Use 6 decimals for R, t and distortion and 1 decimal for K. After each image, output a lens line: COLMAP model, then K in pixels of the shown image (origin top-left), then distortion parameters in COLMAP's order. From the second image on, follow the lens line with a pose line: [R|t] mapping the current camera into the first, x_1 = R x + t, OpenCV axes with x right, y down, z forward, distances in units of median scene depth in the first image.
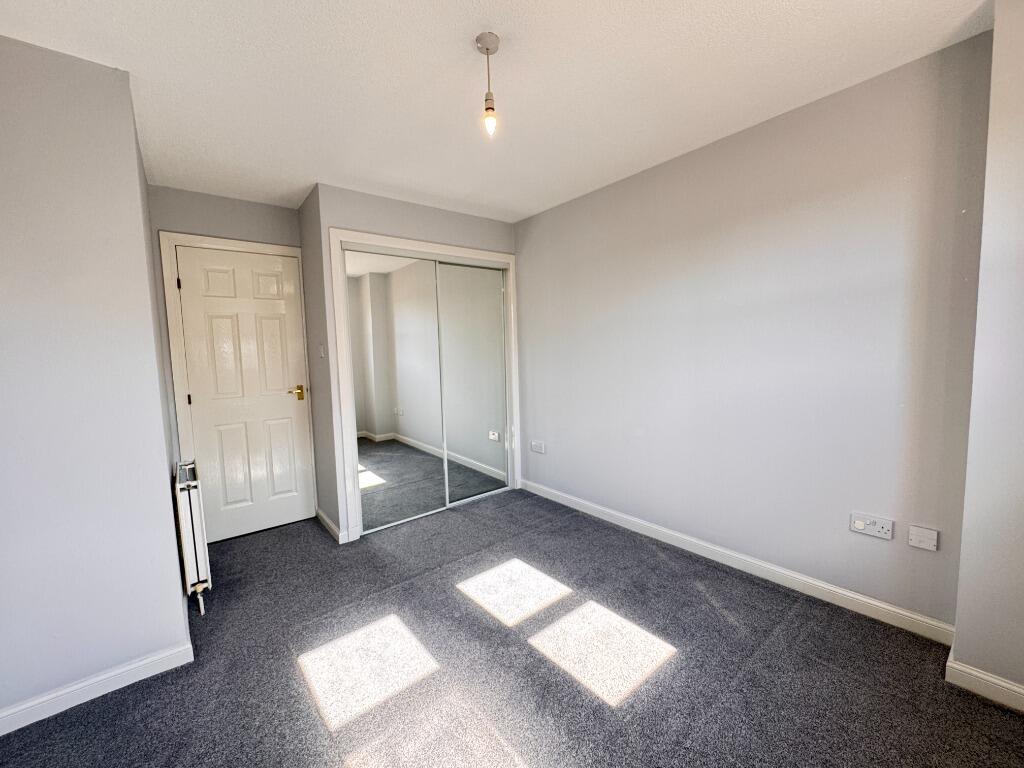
lens RADIAL K [[412.5, 0, 511.2], [0, 412.5, 383.0], [0, 0, 1]] dist [-0.002005, 0.000434]
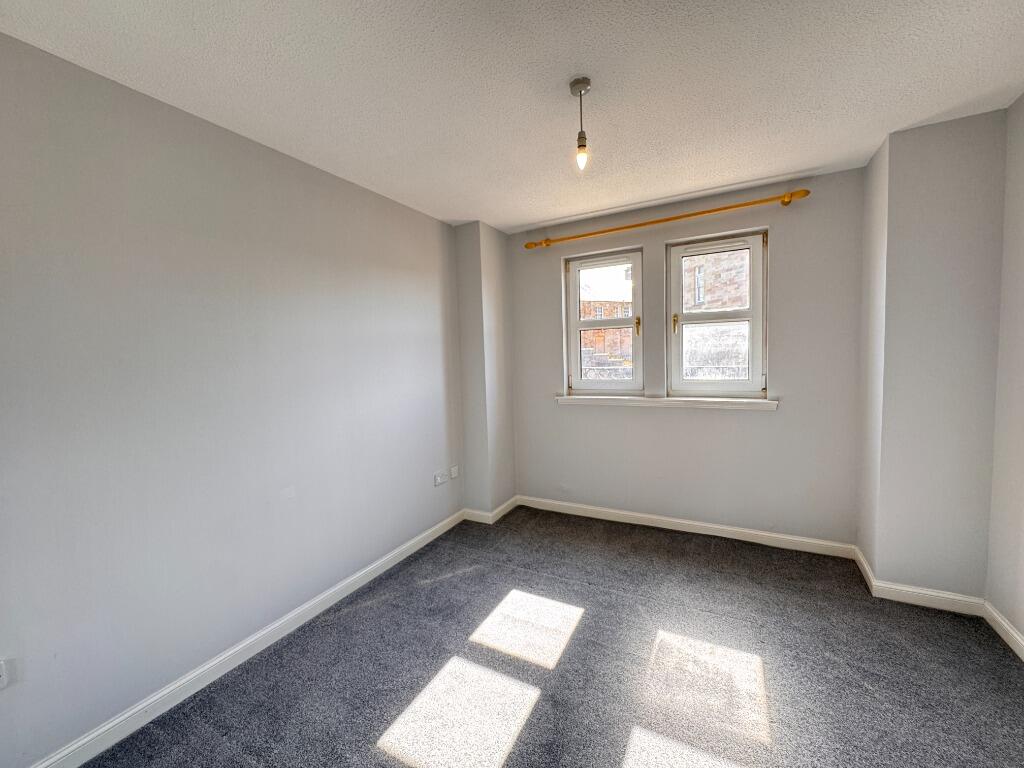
lens RADIAL K [[412.5, 0, 511.2], [0, 412.5, 383.0], [0, 0, 1]] dist [-0.002005, 0.000434]
pose [[-0.379910, -0.018004, 0.924848, -0.789079], [0.123069, 0.989939, 0.069825, -0.117584], [-0.916800, 0.140347, -0.373872, 1.321774]]
